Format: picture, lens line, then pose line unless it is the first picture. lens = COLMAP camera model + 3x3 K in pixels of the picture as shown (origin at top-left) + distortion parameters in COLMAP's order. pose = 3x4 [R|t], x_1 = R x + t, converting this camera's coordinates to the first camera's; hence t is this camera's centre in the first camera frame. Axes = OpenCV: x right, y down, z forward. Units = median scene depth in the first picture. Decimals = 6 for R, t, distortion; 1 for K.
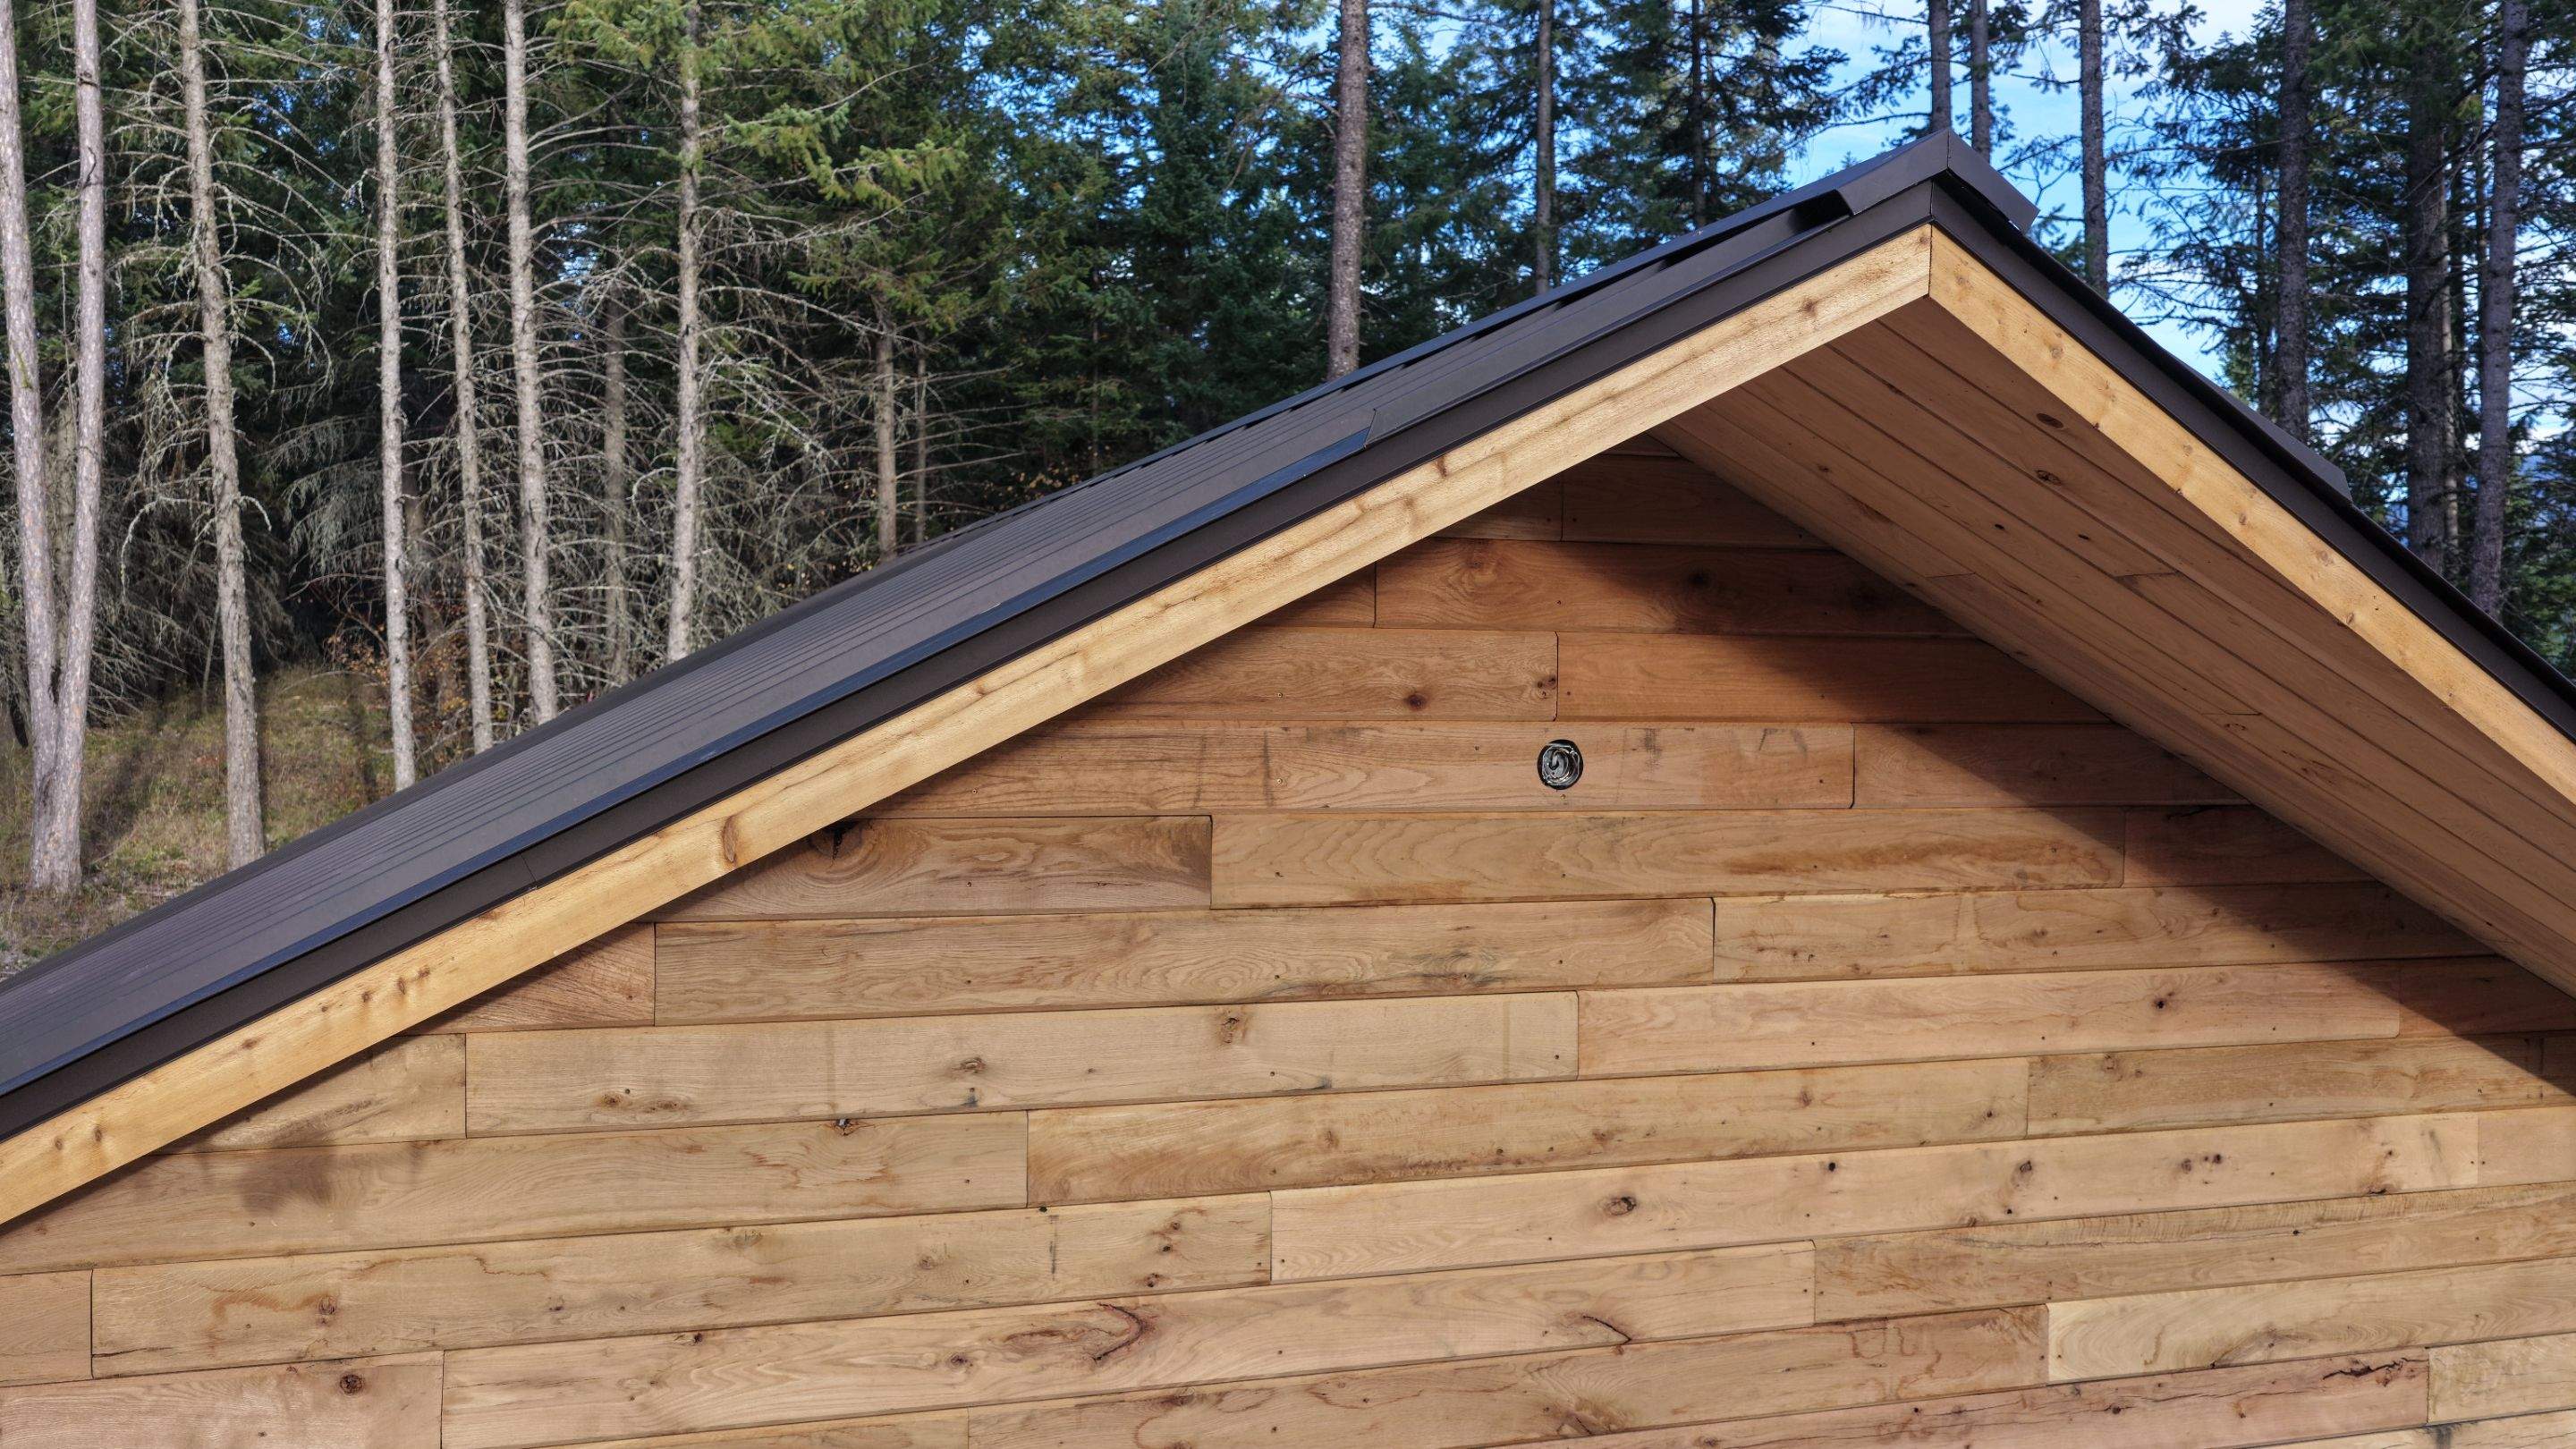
lens RADIAL K [[2140.9, 0, 1293.4], [0, 2140.9, 727.6], [0, 0, 1]] dist [-0.013939, 0.040676]
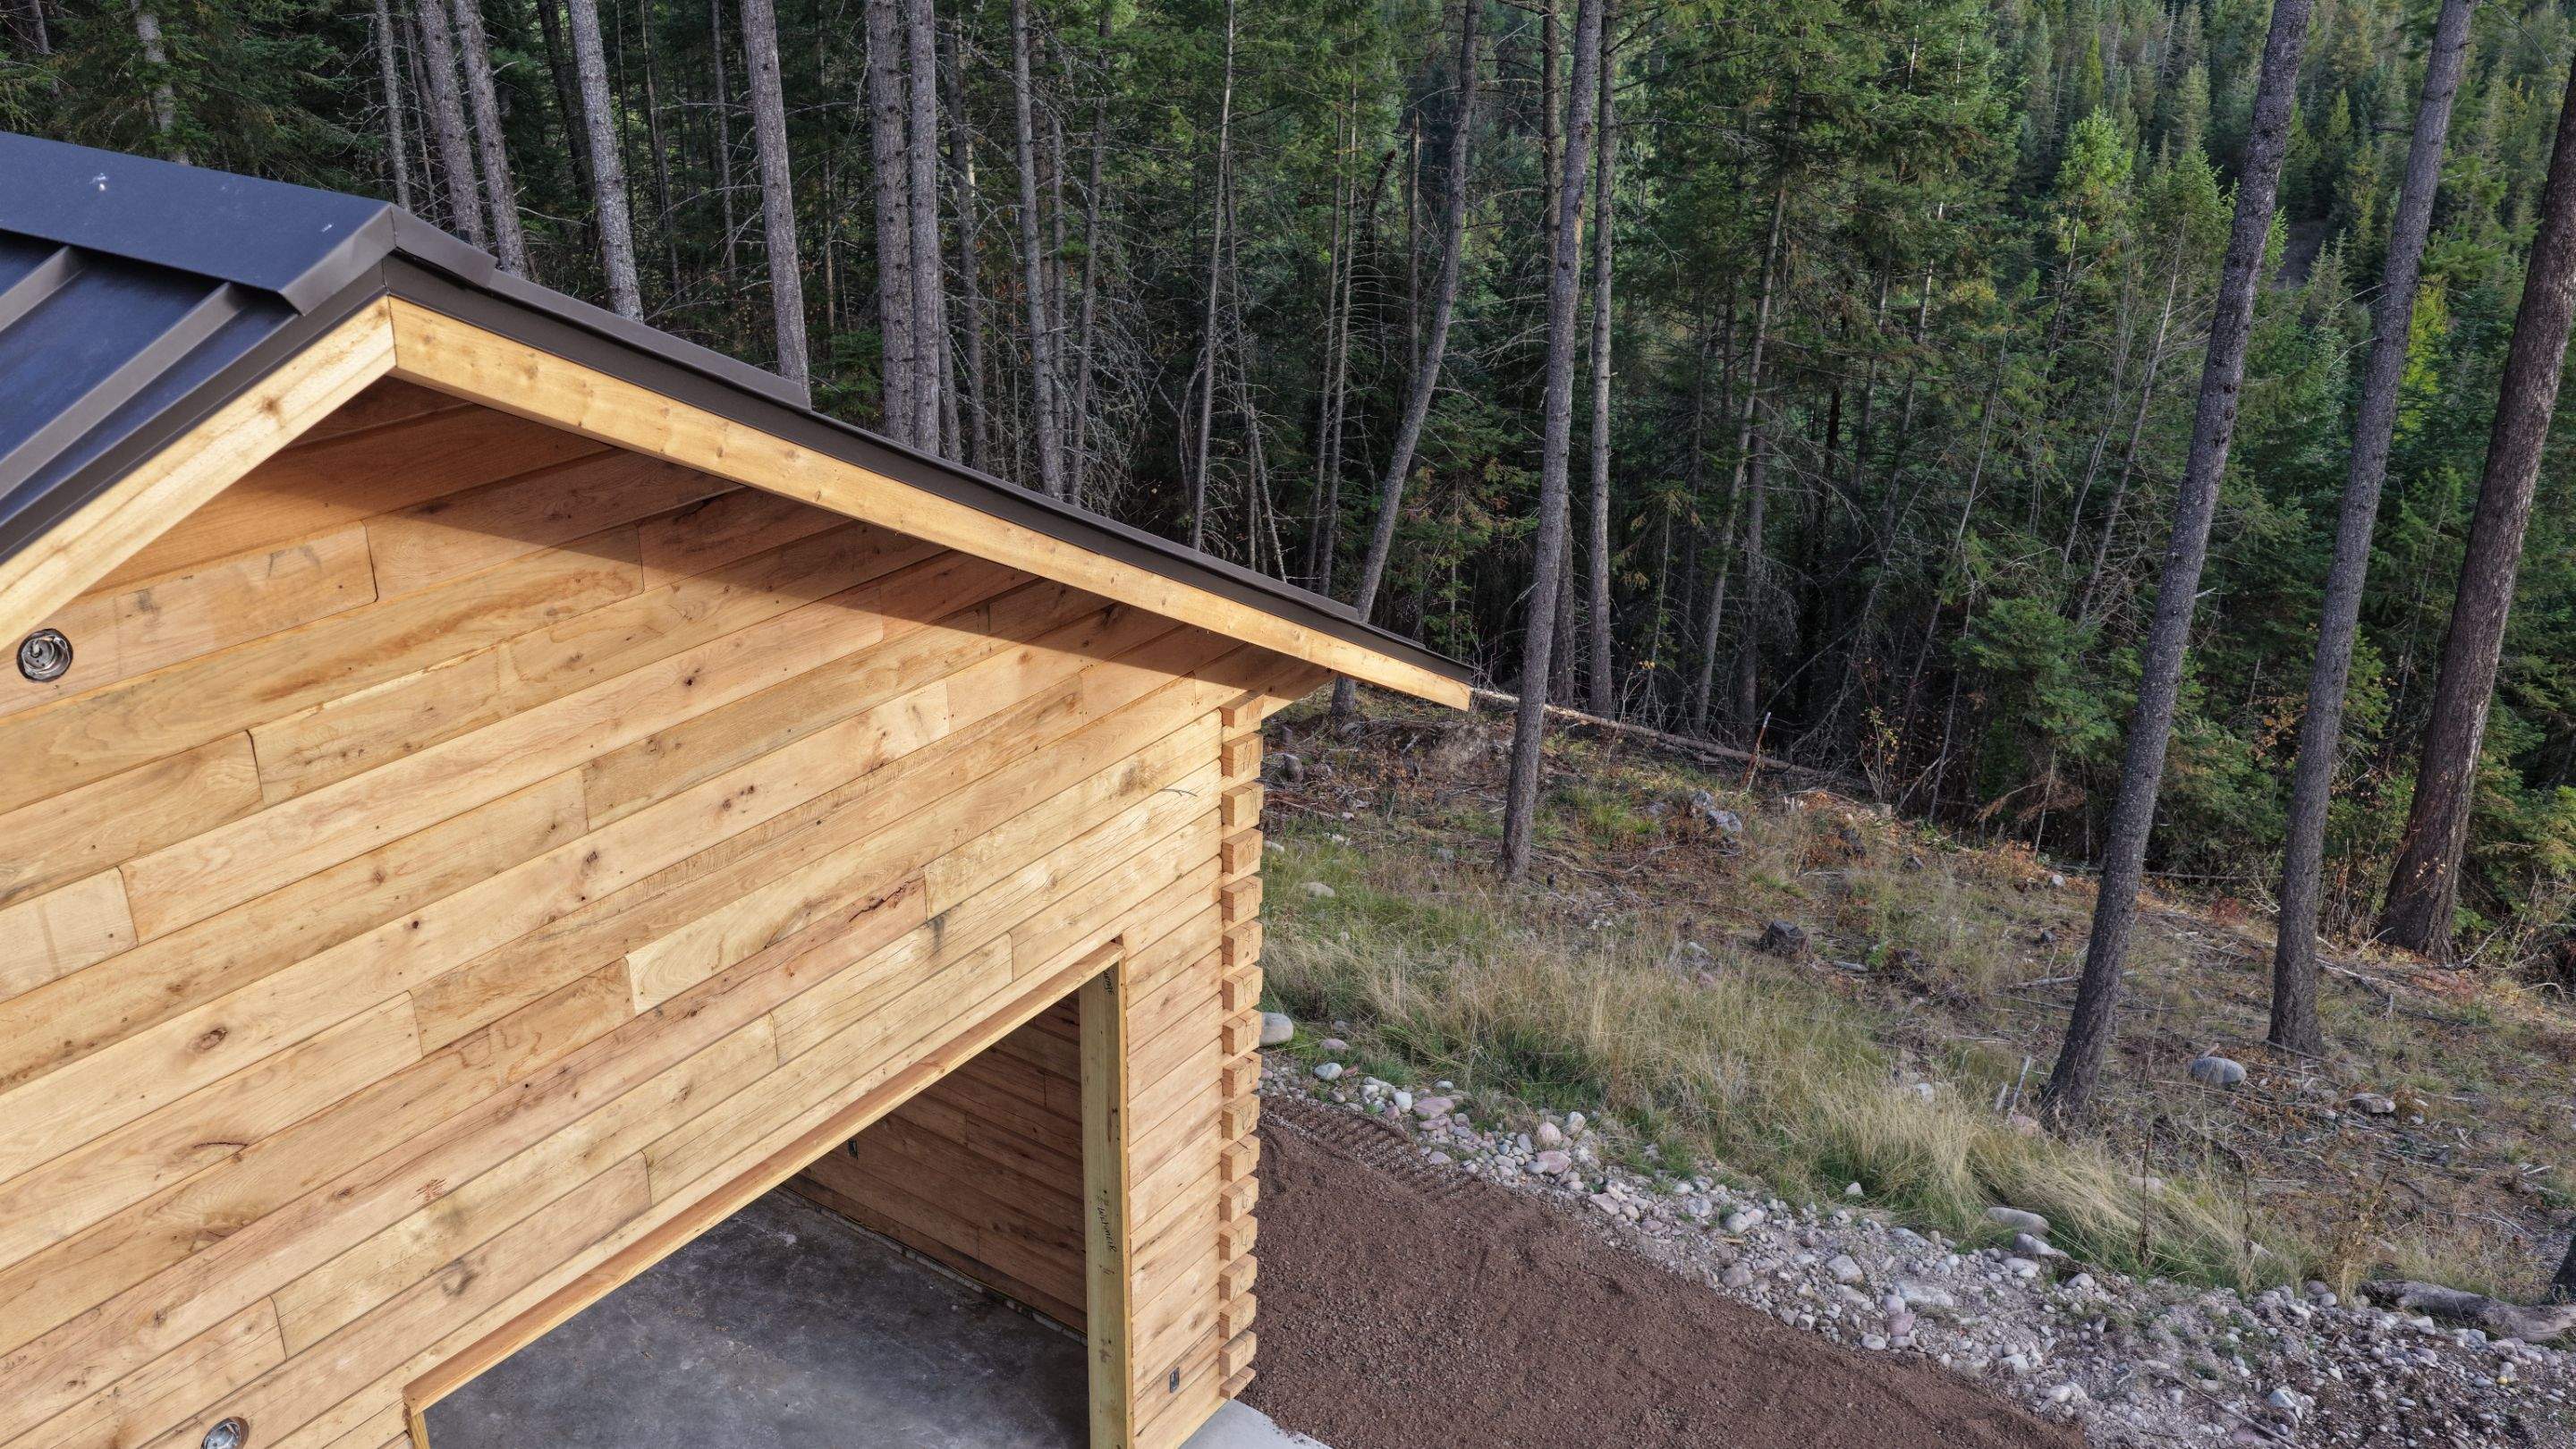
lens RADIAL K [[2140.9, 0, 1288.4], [0, 2140.9, 733.9], [0, 0, 1]] dist [-0.013939, 0.040676]
pose [[0.788961, -0.243205, 0.564262, 0.017808], [0.005169, 0.920925, 0.389705, -0.291333], [-0.614422, -0.304545, 0.727831, -0.009480]]
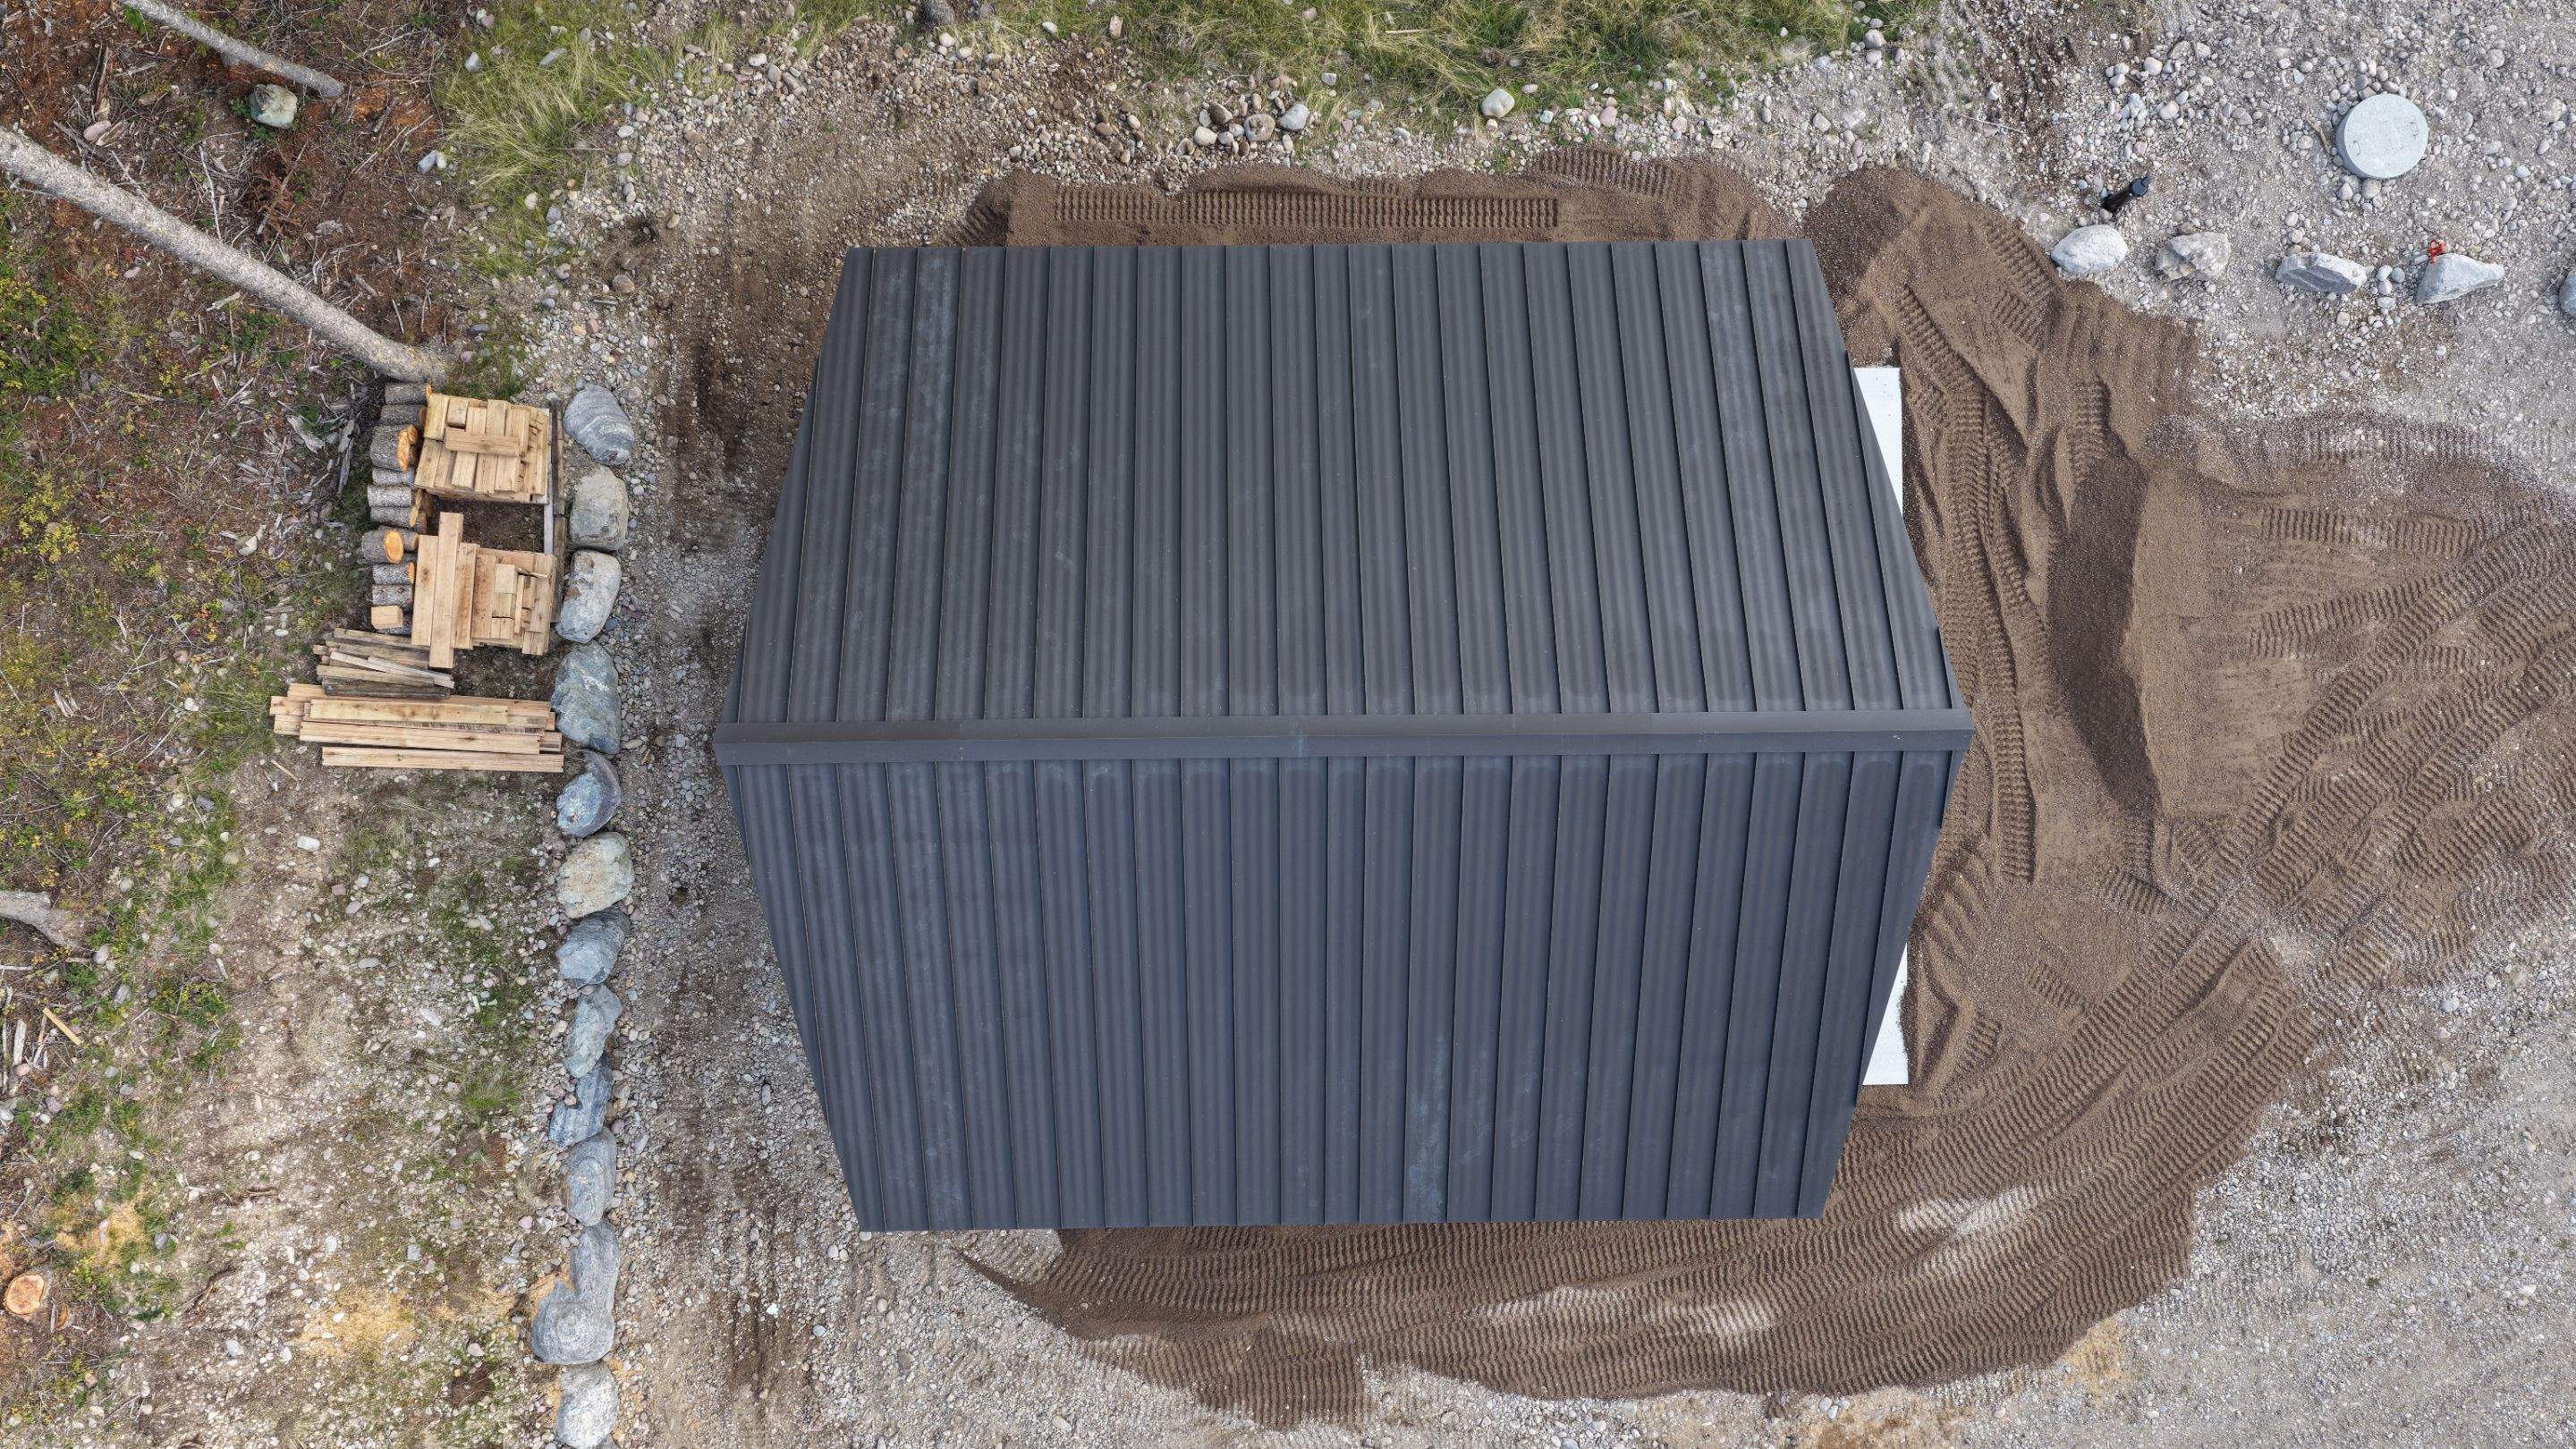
lens RADIAL K [[2140.9, 0, 1287.3], [0, 2140.9, 732.2], [0, 0, 1]] dist [-0.013939, 0.040676]
pose [[0.294812, -0.955505, -0.009824, -0.129748], [0.014019, -0.005955, 0.999884, -4.062494], [-0.955452, -0.294916, 0.011640, 1.818336]]
